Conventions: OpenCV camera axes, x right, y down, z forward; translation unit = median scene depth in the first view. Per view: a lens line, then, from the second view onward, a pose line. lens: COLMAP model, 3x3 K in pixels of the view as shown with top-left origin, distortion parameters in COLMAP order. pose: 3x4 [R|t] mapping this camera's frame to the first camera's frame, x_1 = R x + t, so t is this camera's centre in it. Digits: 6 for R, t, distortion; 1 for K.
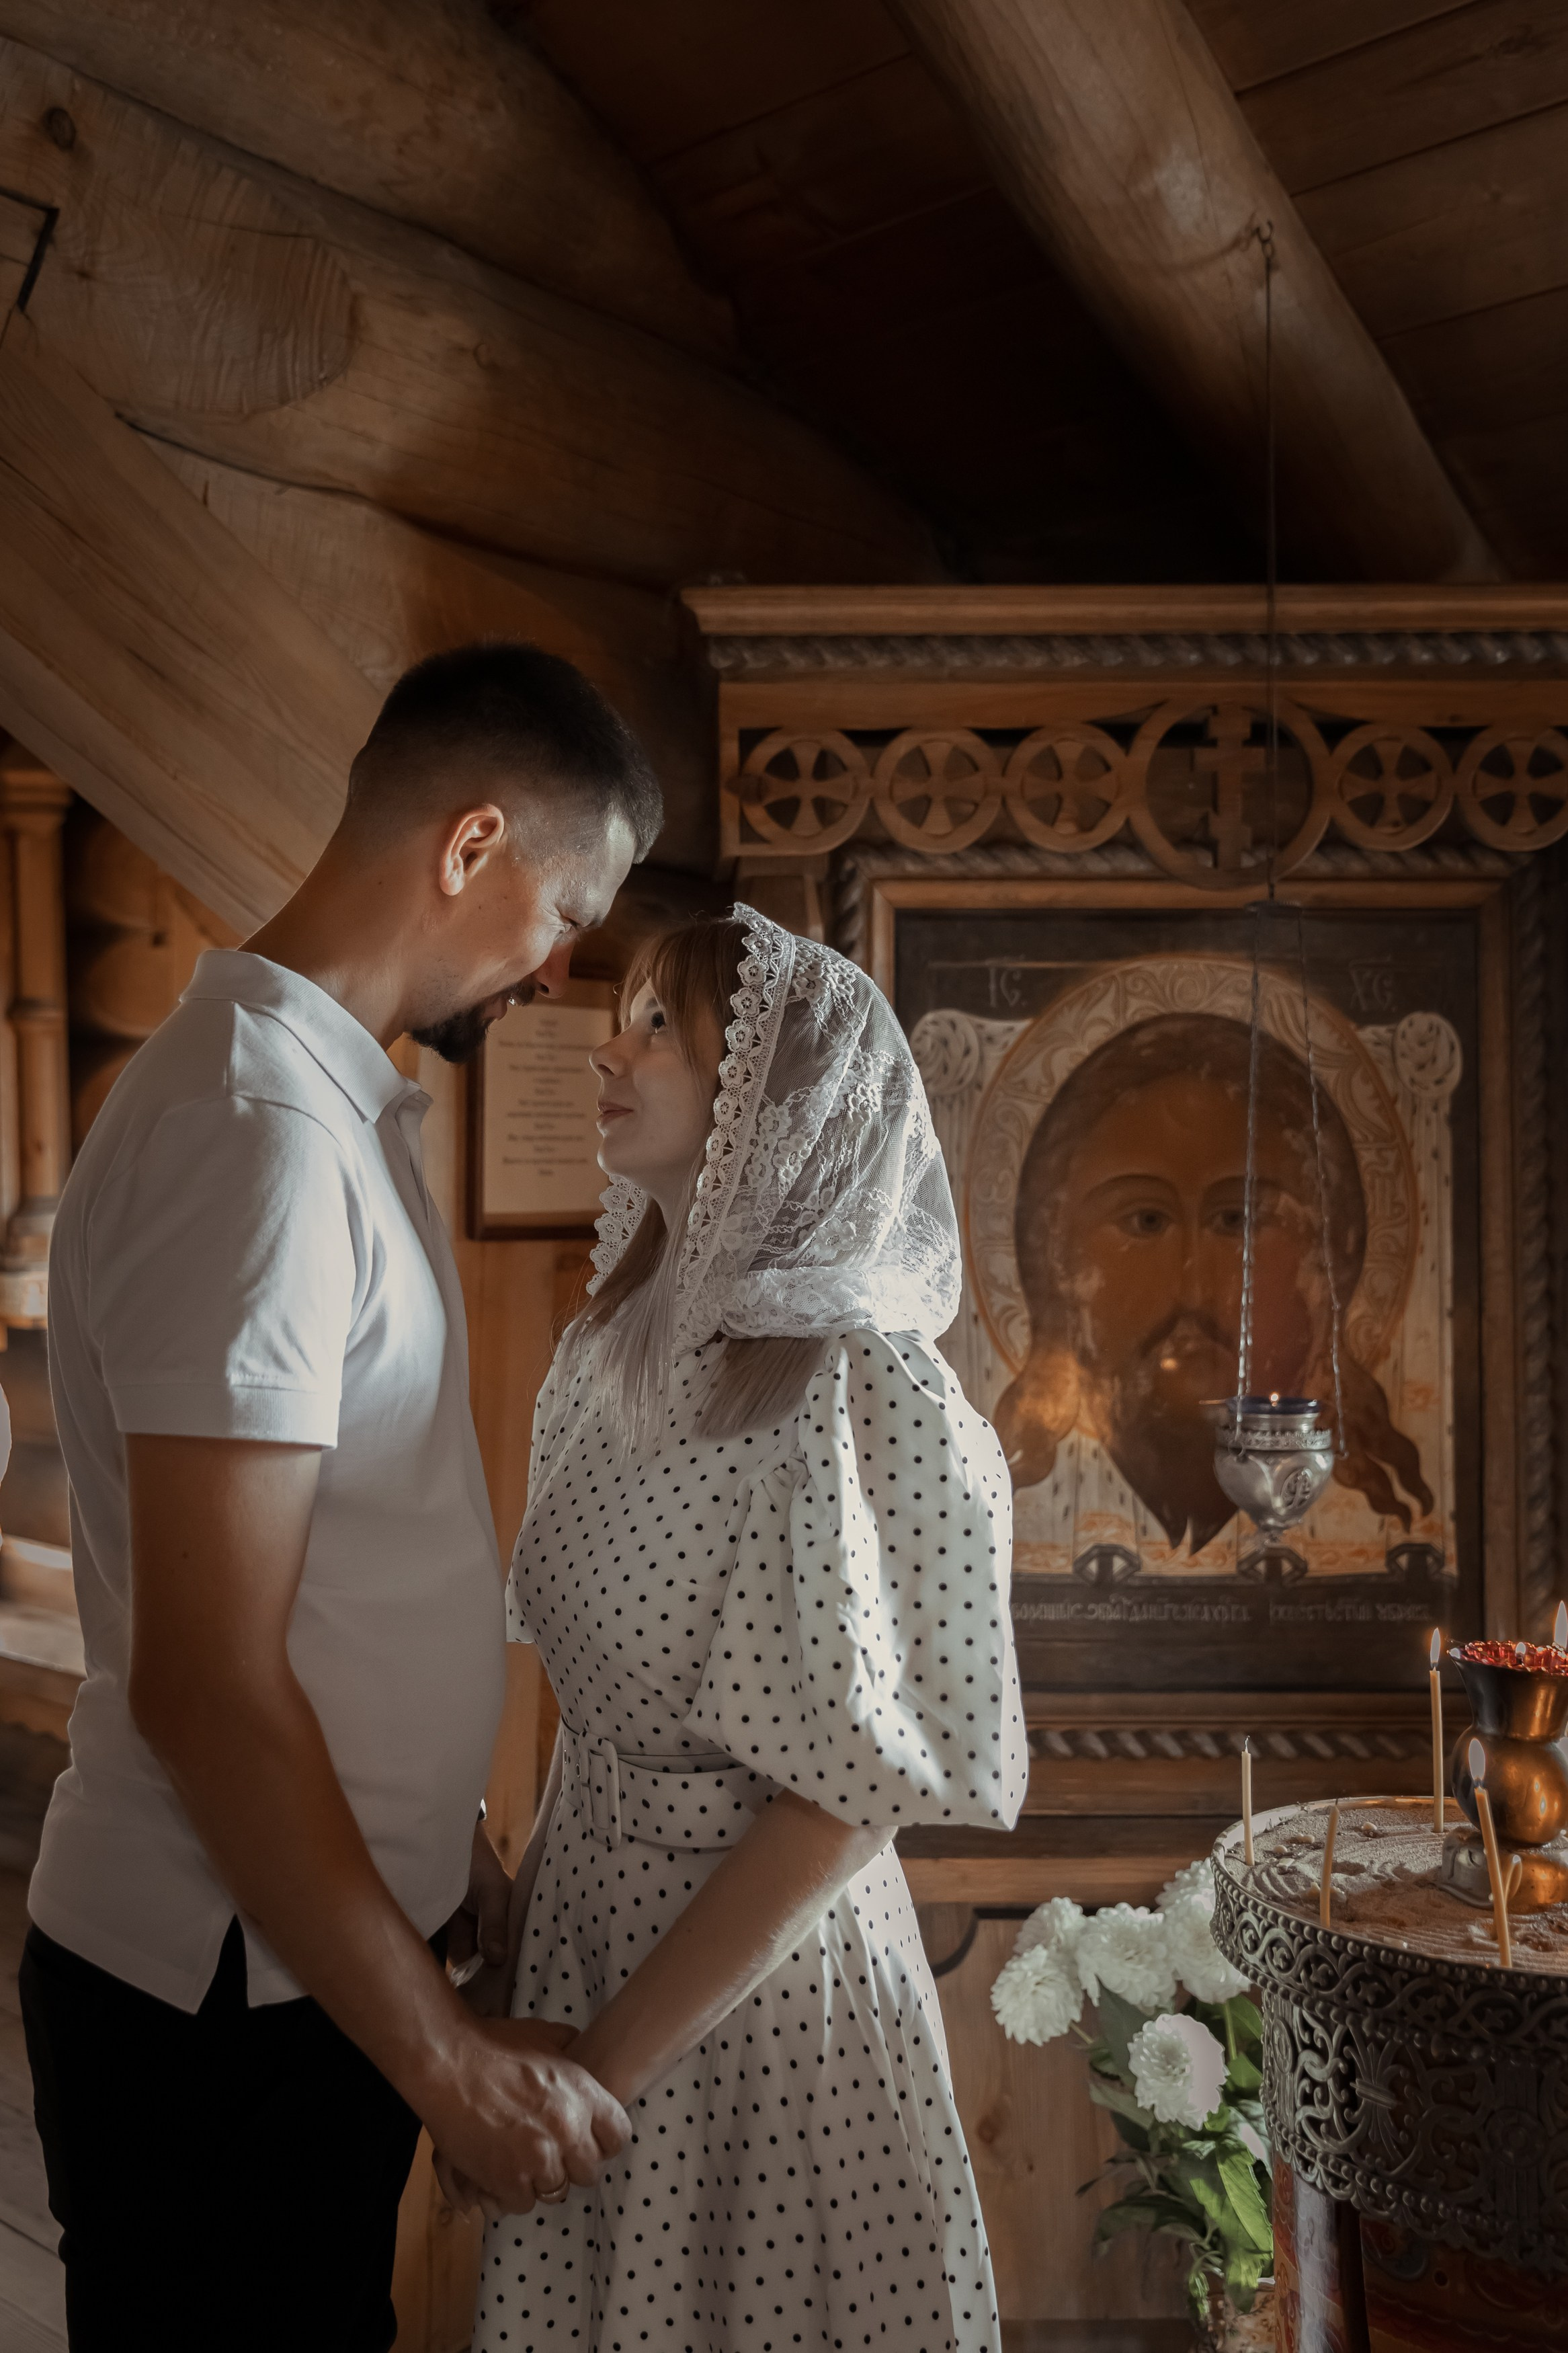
lens RADIAL K [[1723.8, 0, 784.0], [0, 1723.8, 1176.5], [0, 0, 1]] dist [0.003133, -0.005826]
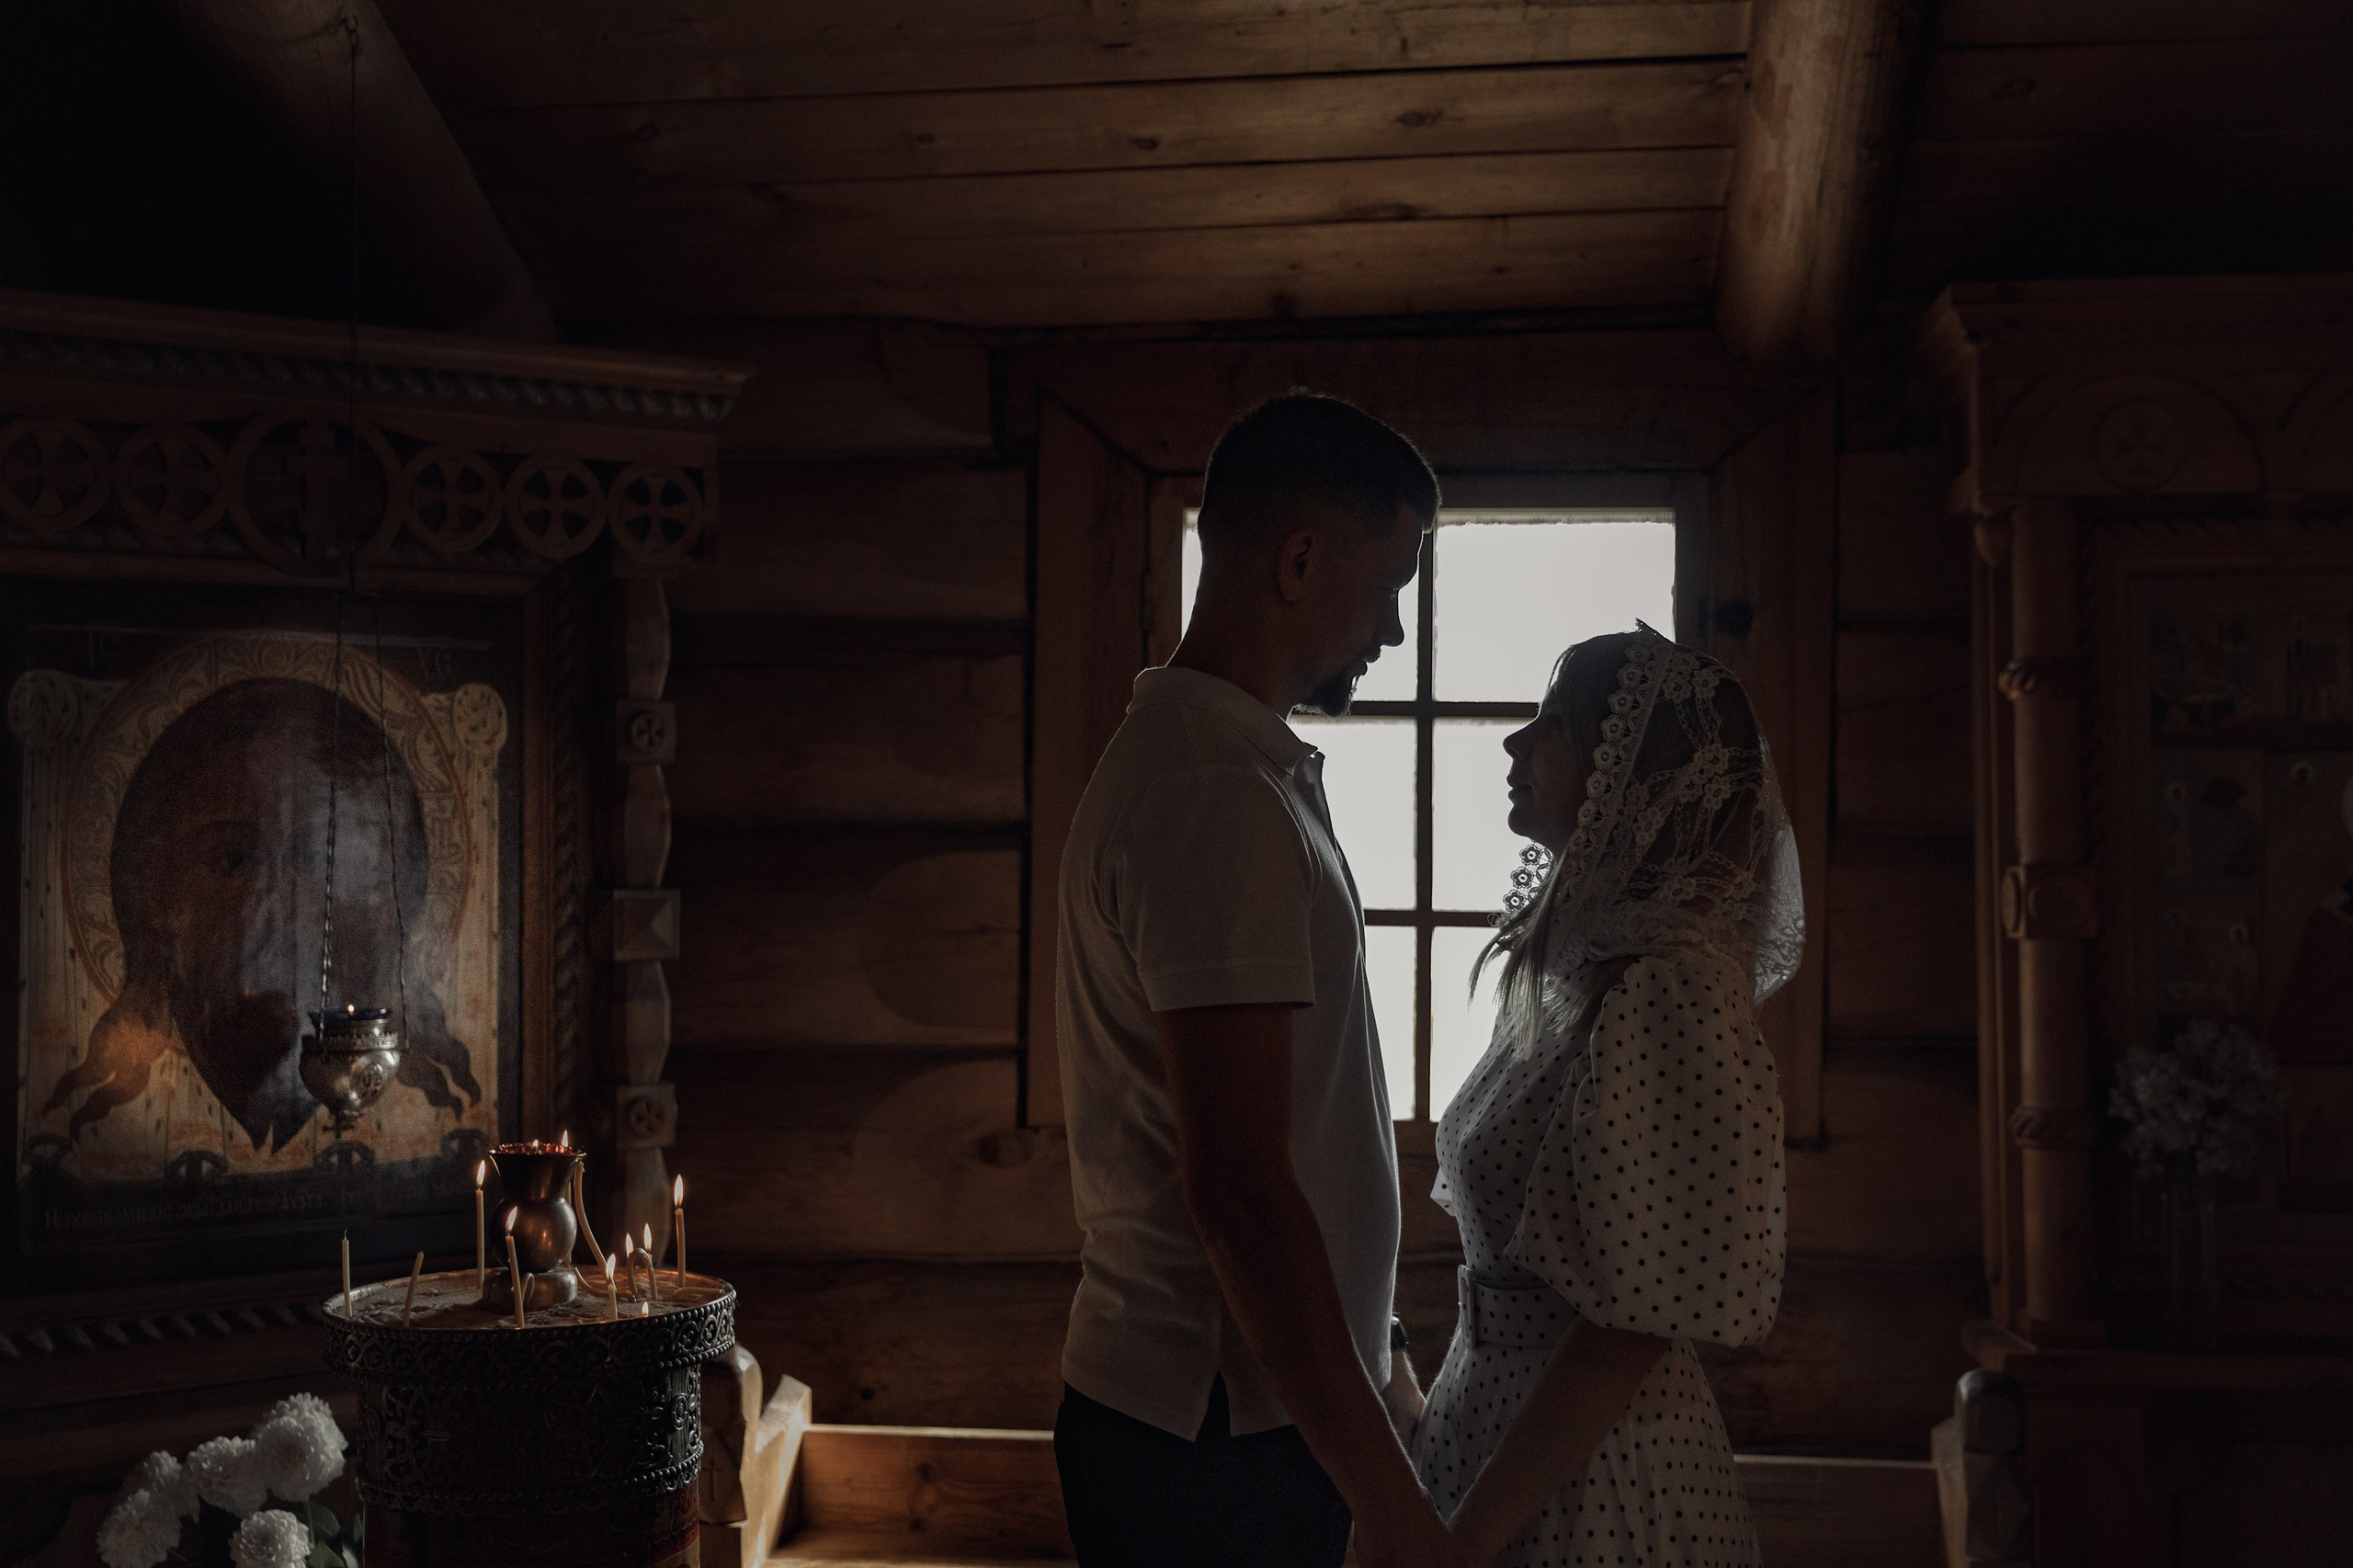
lens RADIAL K [[2494.7, 0, 1174.9], [0, 2494.7, 741.0], [0, 0, 1]] dist [0.016614, 0.038228]
pose [[0.808664, 0.016548, 0.588038, -0.259105], [-0.003574, 0.999724, -0.023219, -0.017577], [-0.588260, 0.016675, 0.808500, -0.694055]]
